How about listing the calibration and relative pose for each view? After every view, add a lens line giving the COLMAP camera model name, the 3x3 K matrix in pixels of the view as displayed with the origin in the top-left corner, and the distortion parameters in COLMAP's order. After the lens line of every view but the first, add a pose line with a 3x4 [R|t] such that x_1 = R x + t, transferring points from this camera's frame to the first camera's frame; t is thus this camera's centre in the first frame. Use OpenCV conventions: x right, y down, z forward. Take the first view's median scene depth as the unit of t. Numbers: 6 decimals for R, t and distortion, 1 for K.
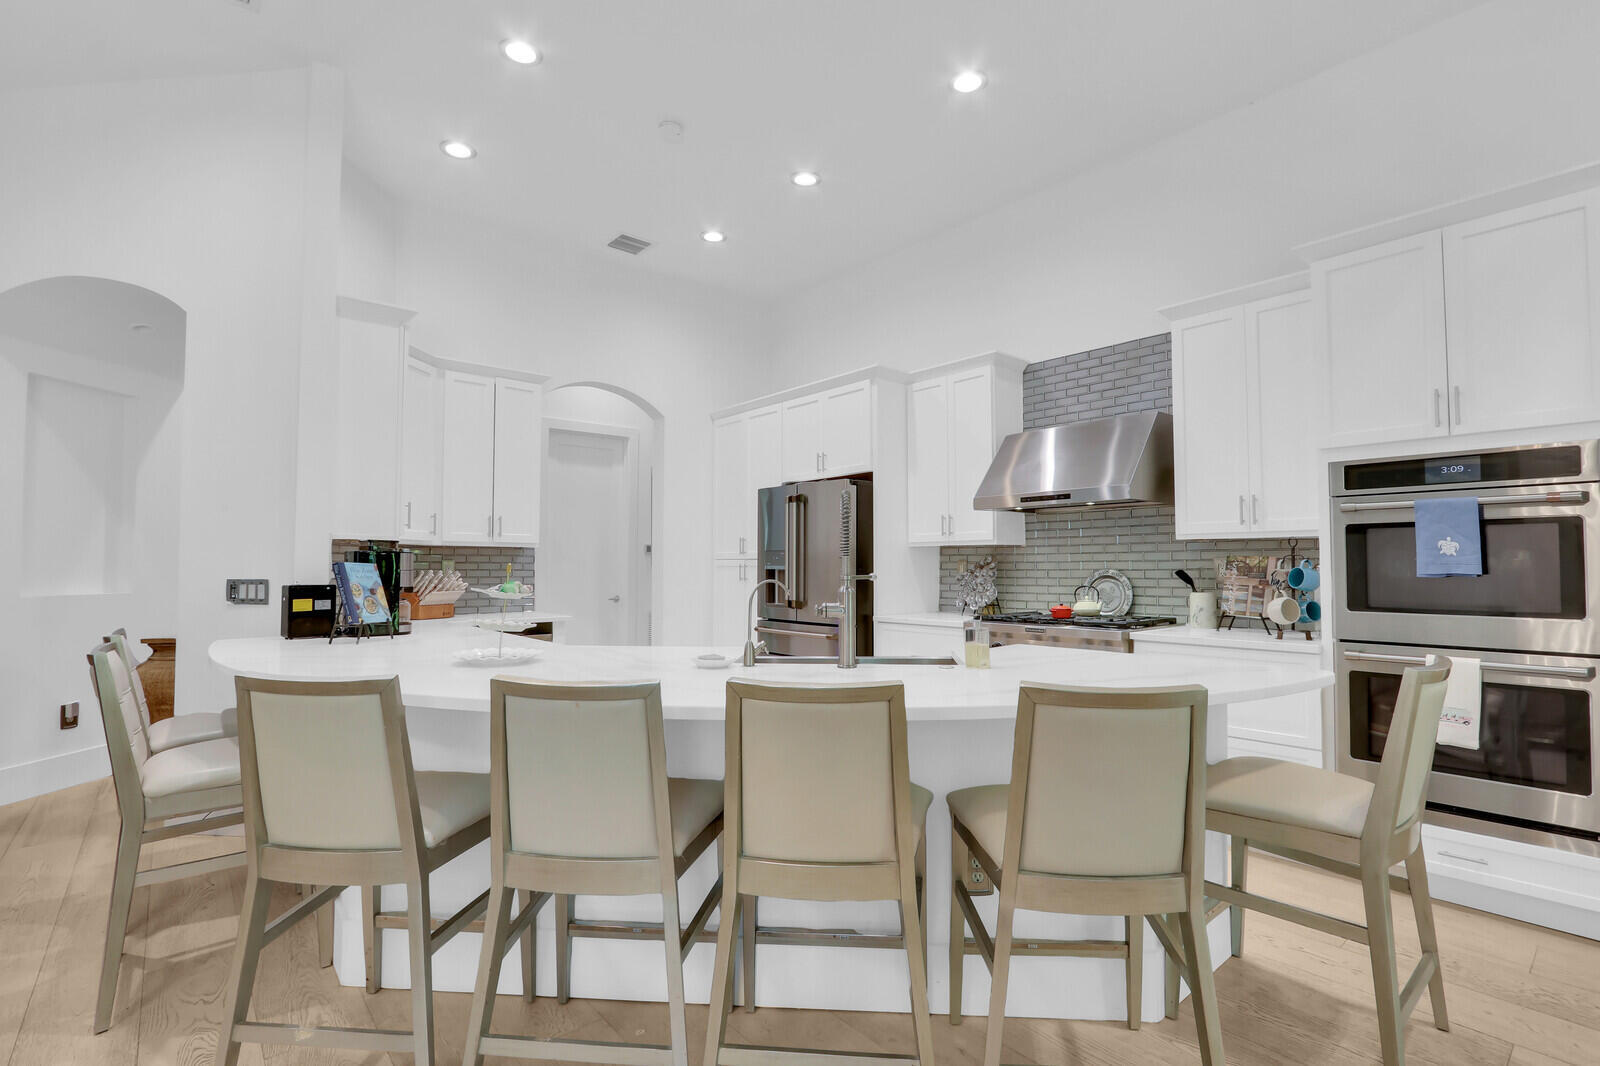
lens RADIAL K [[752.7, 0, 803.4], [0, 752.7, 538.9], [0, 0, 1]] dist [-0.018443, -0.000032]
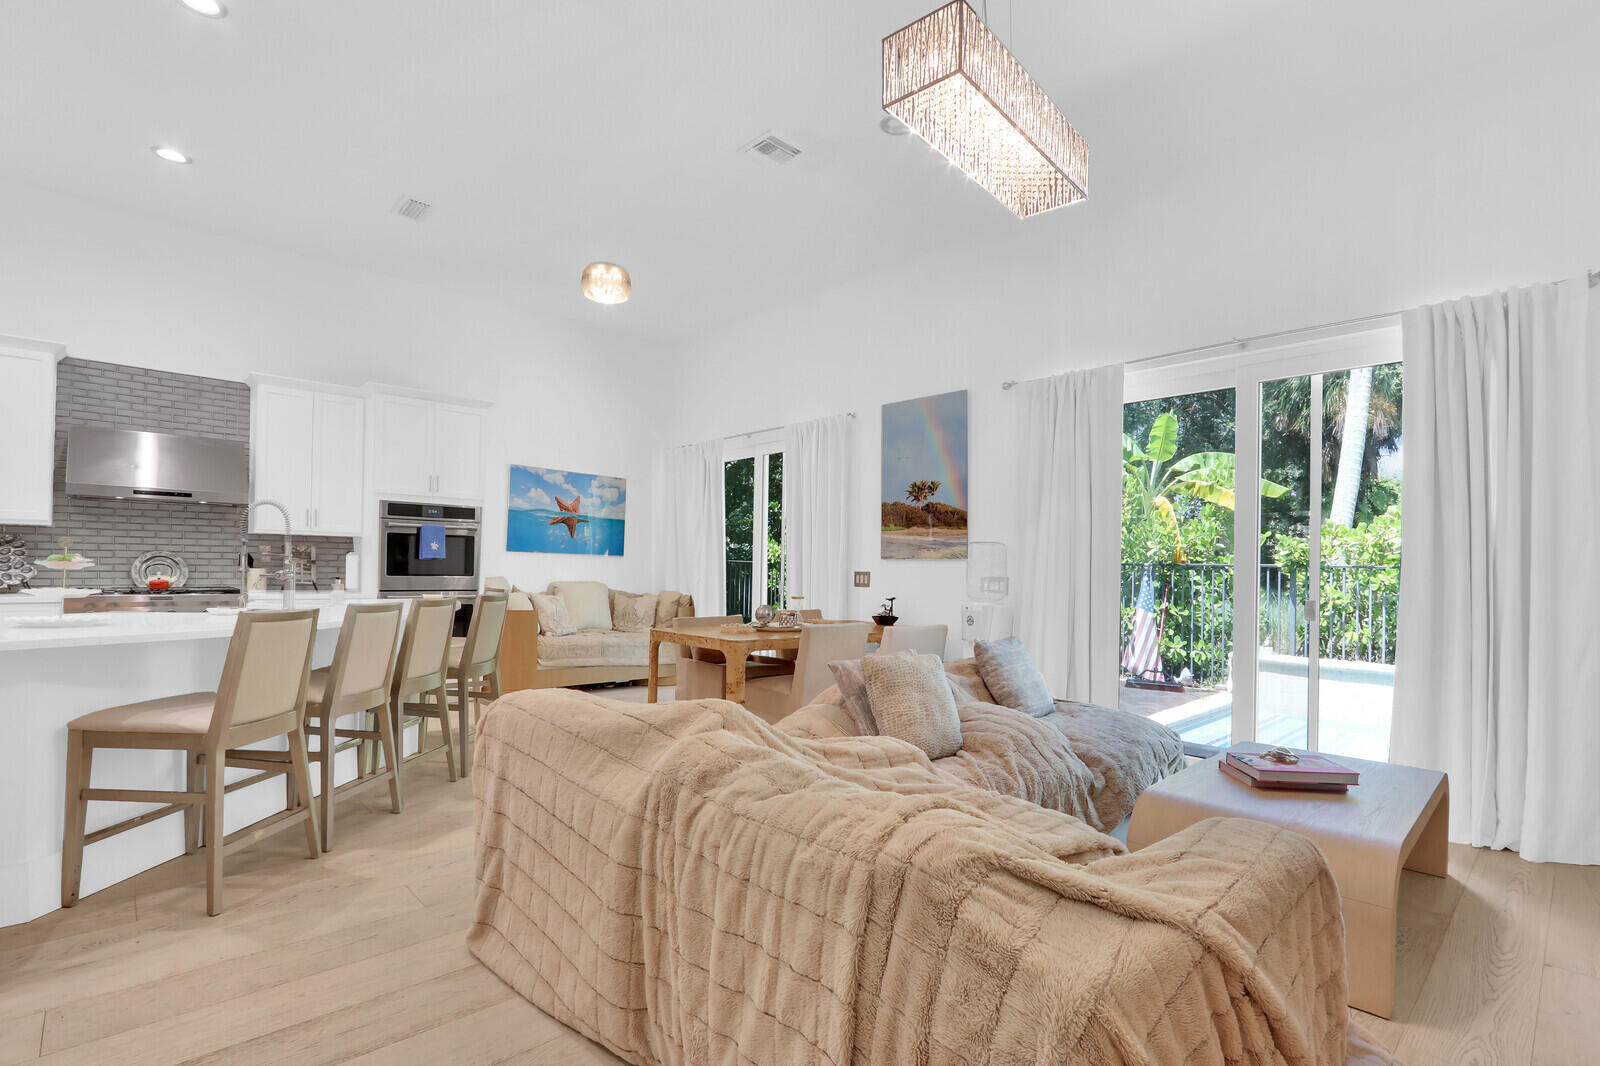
lens RADIAL K [[752.7, 0, 803.4], [0, 752.7, 538.9], [0, 0, 1]] dist [-0.018443, -0.000032]
pose [[-0.043916, 0.038087, 0.998309, -1.059292], [-0.055085, 0.997661, -0.040485, 0.014187], [-0.997515, -0.056770, -0.041715, -0.023494]]
